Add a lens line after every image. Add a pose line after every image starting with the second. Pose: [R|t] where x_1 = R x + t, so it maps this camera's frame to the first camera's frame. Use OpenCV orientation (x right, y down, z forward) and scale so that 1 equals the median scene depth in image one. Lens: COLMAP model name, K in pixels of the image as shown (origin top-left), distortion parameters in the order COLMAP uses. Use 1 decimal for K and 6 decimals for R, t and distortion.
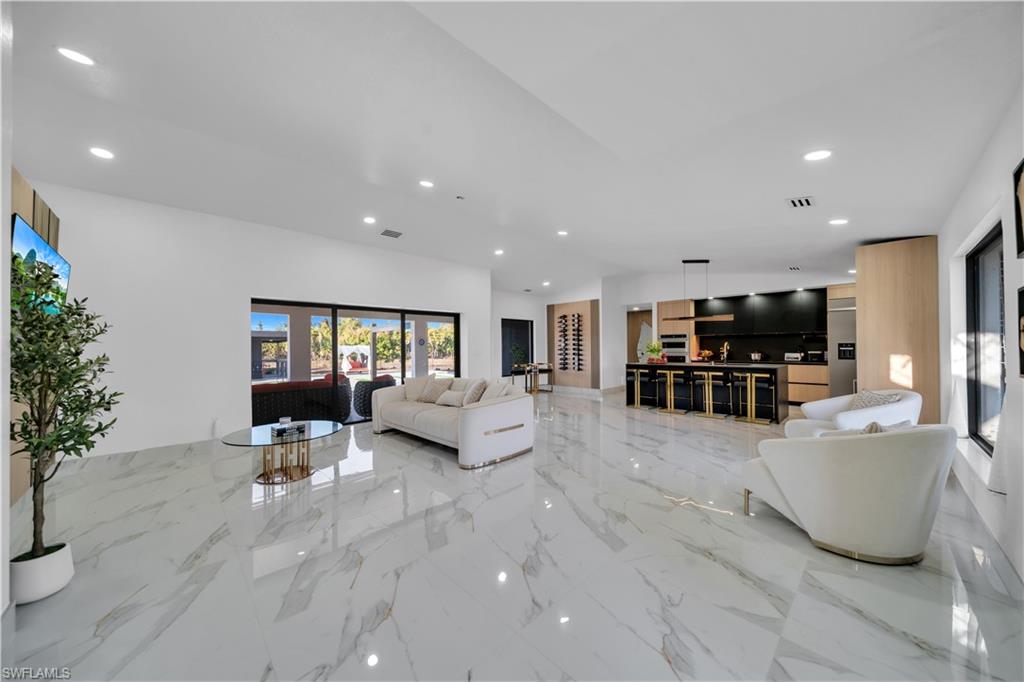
lens RADIAL K [[352.4, 0, 511.4], [0, 352.4, 345.7], [0, 0, 1]] dist [0.002056, -0.002718]
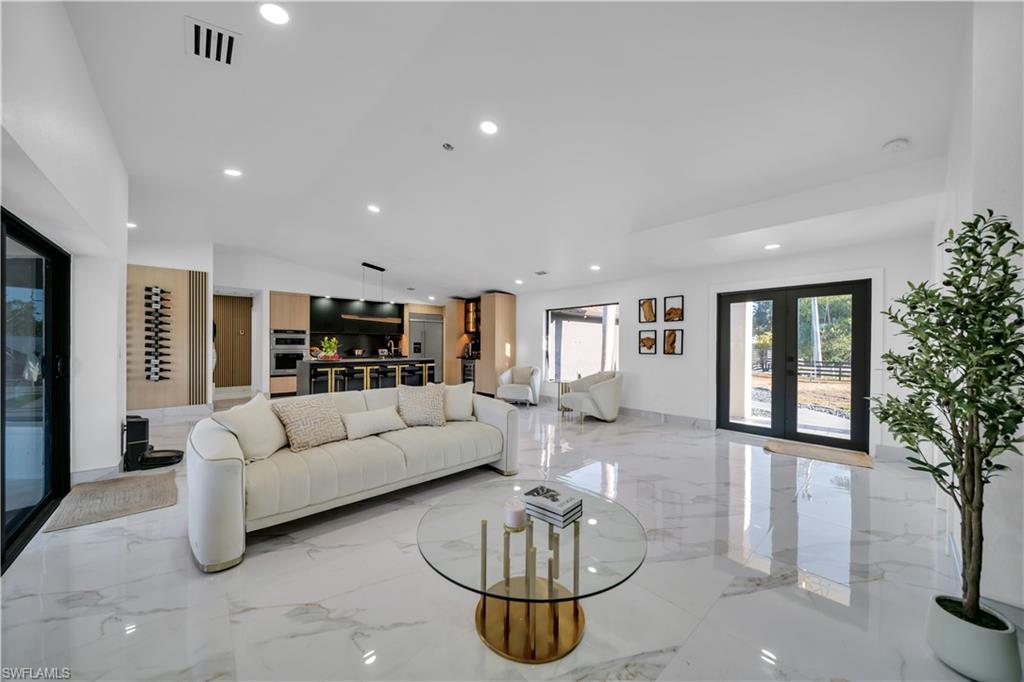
lens RADIAL K [[352.4, 0, 511.4], [0, 352.4, 345.7], [0, 0, 1]] dist [0.002056, -0.002718]
pose [[0.039006, 0.003903, 0.999231, -0.476406], [-0.011756, 0.999925, -0.003447, 0.006205], [-0.999170, -0.011613, 0.039049, 0.436305]]
